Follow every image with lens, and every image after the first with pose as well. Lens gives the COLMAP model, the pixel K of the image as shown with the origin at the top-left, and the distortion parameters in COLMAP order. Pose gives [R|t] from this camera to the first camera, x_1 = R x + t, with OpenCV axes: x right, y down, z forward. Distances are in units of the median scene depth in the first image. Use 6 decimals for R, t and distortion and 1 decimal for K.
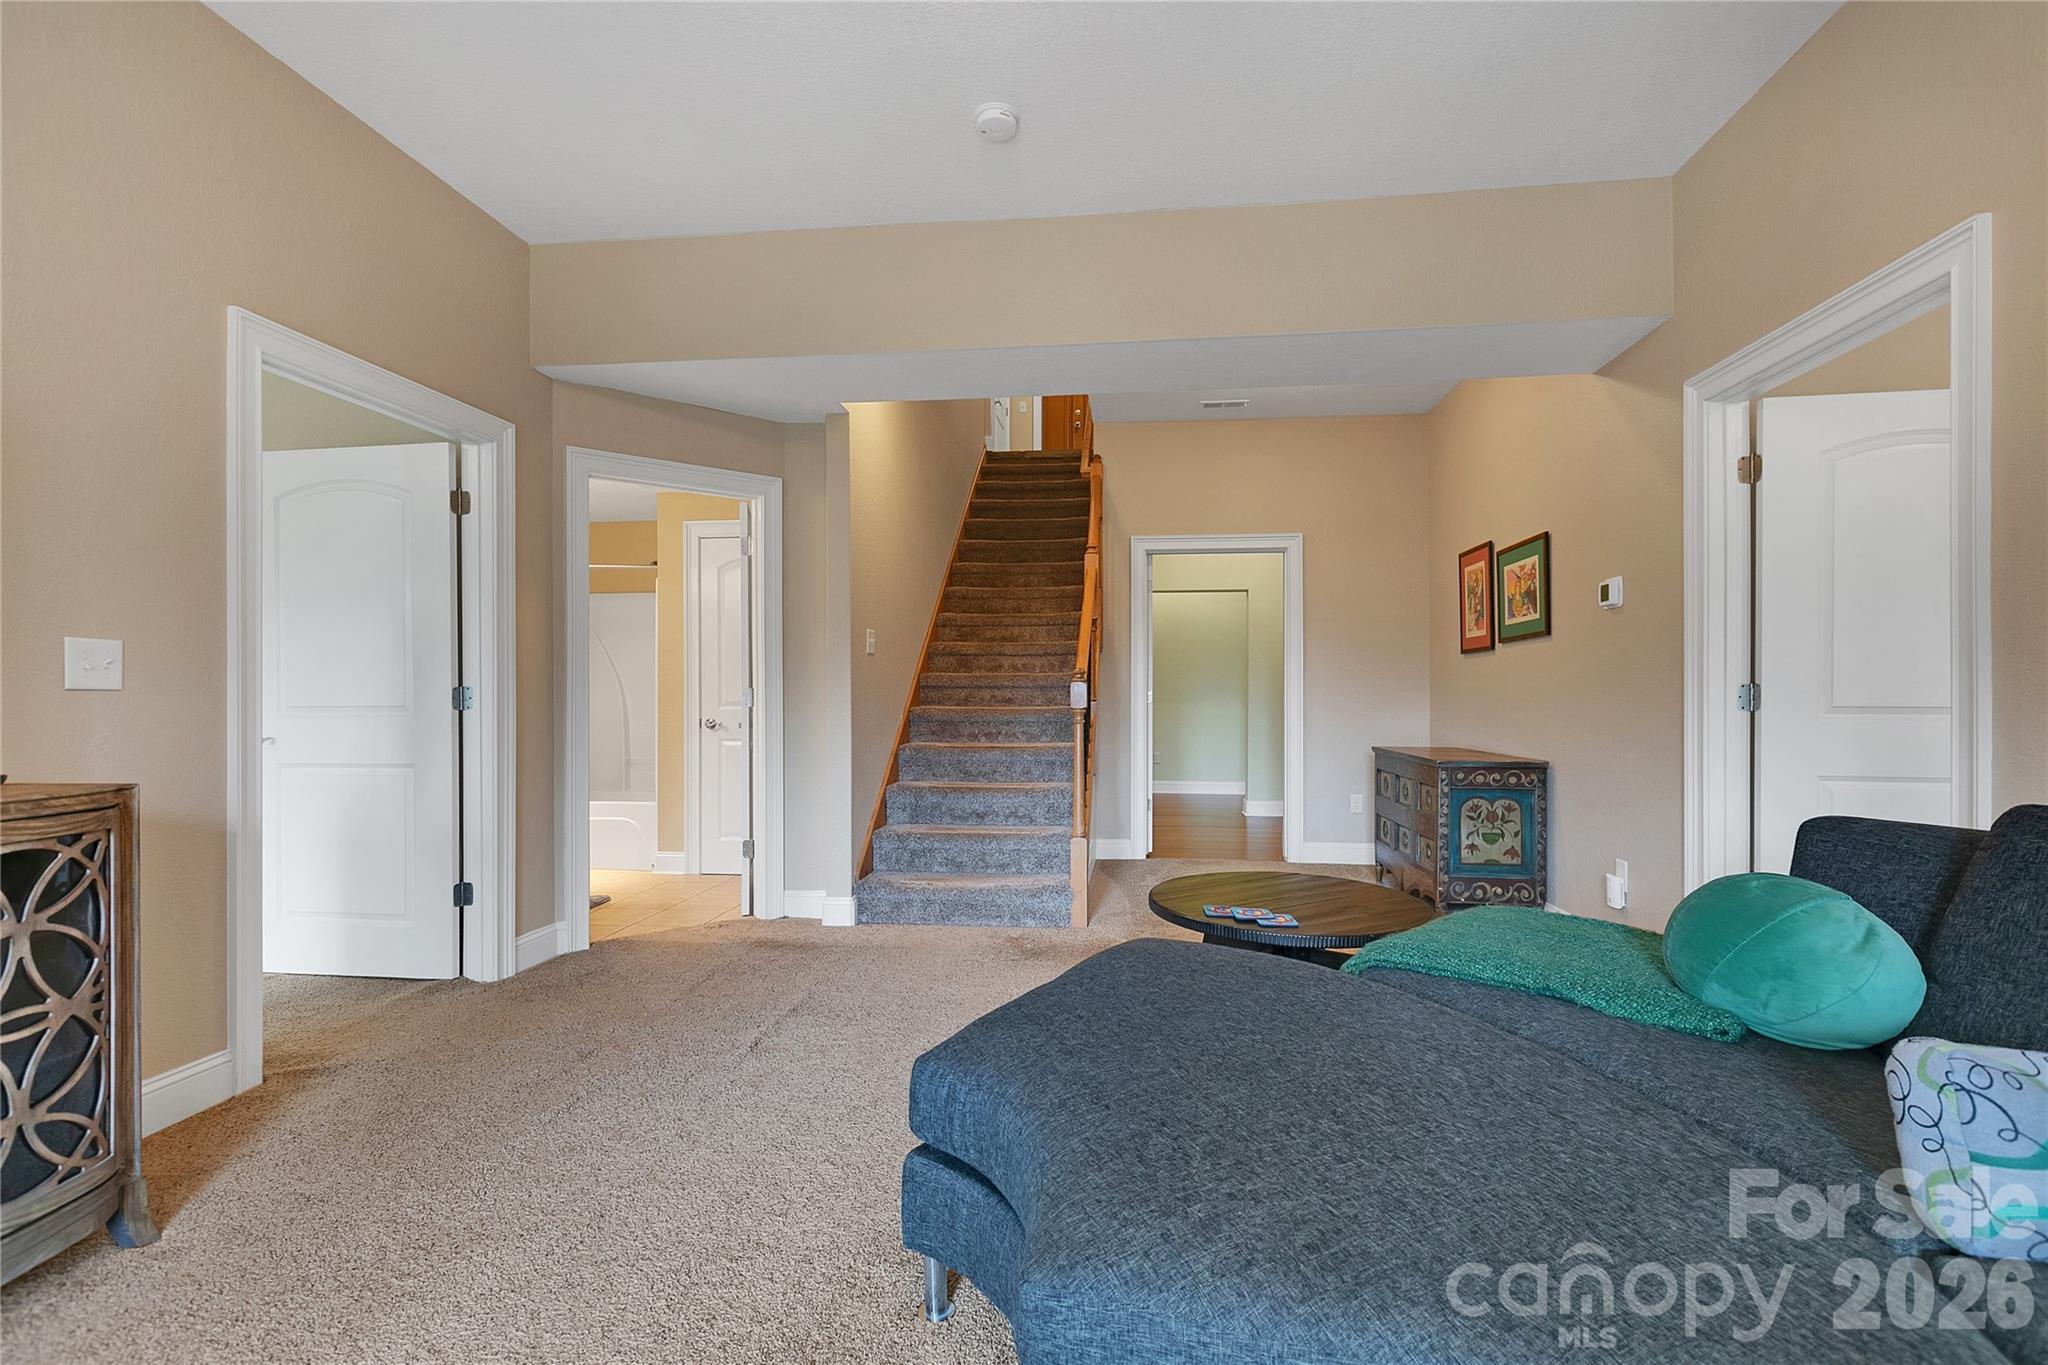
lens RADIAL K [[915.5, 0, 1029.9], [0, 915.5, 701.2], [0, 0, 1]] dist [0.000665, 0.001030]
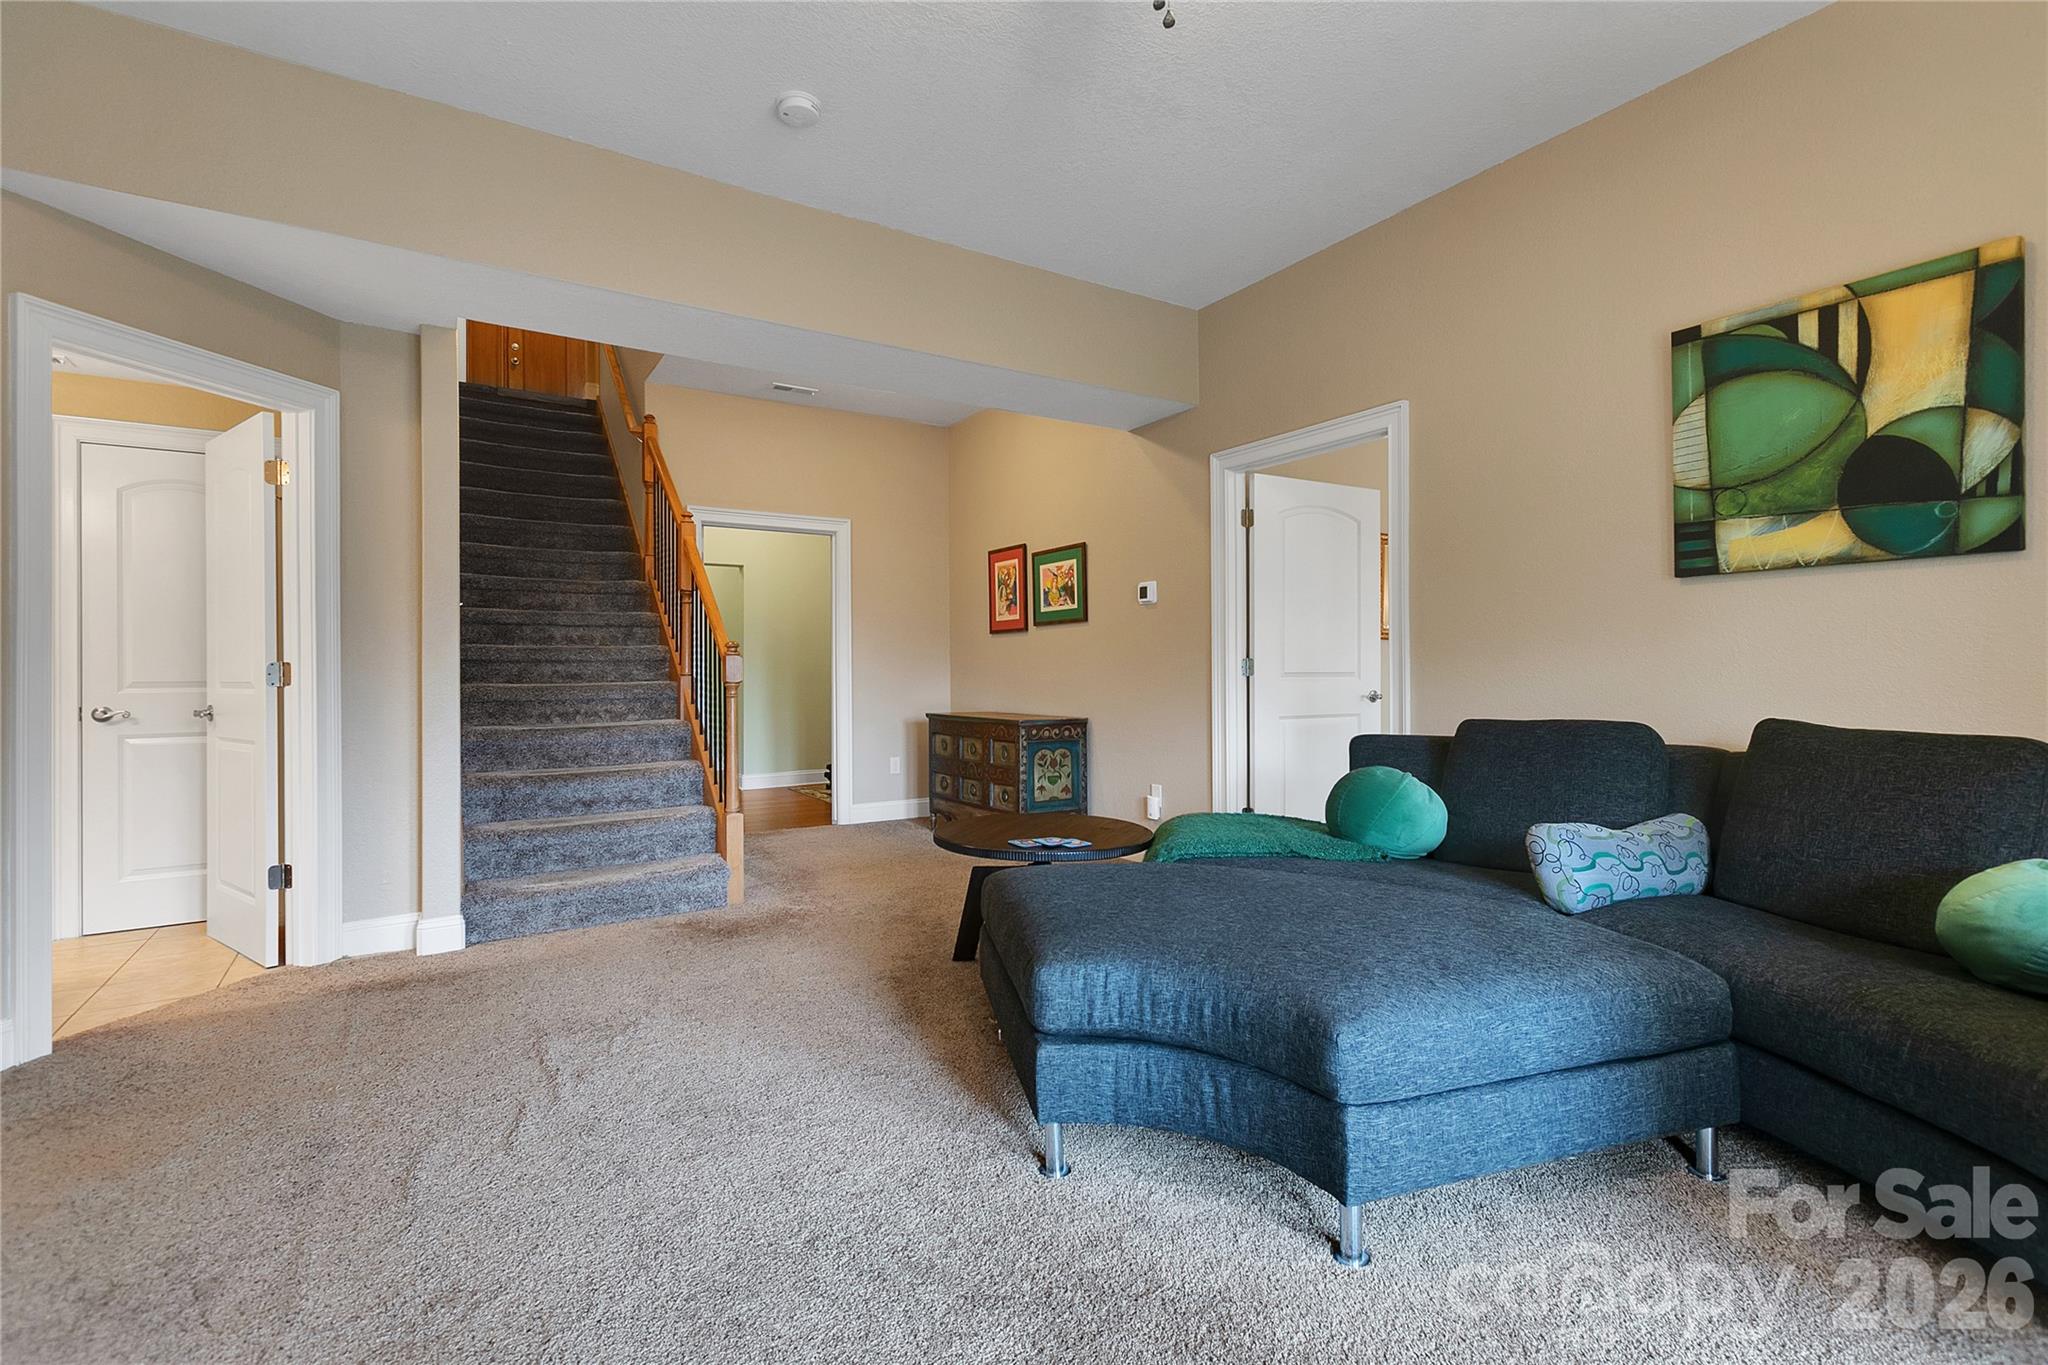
lens RADIAL K [[923.2, 0, 1038.2], [0, 923.2, 671.6], [0, 0, 1]] dist [-0.000541, 0.000453]
pose [[0.771986, -0.006468, 0.635607, -0.323787], [0.010530, 0.999941, -0.002613, 0.002492], [-0.635552, 0.008710, 0.772009, 0.023094]]
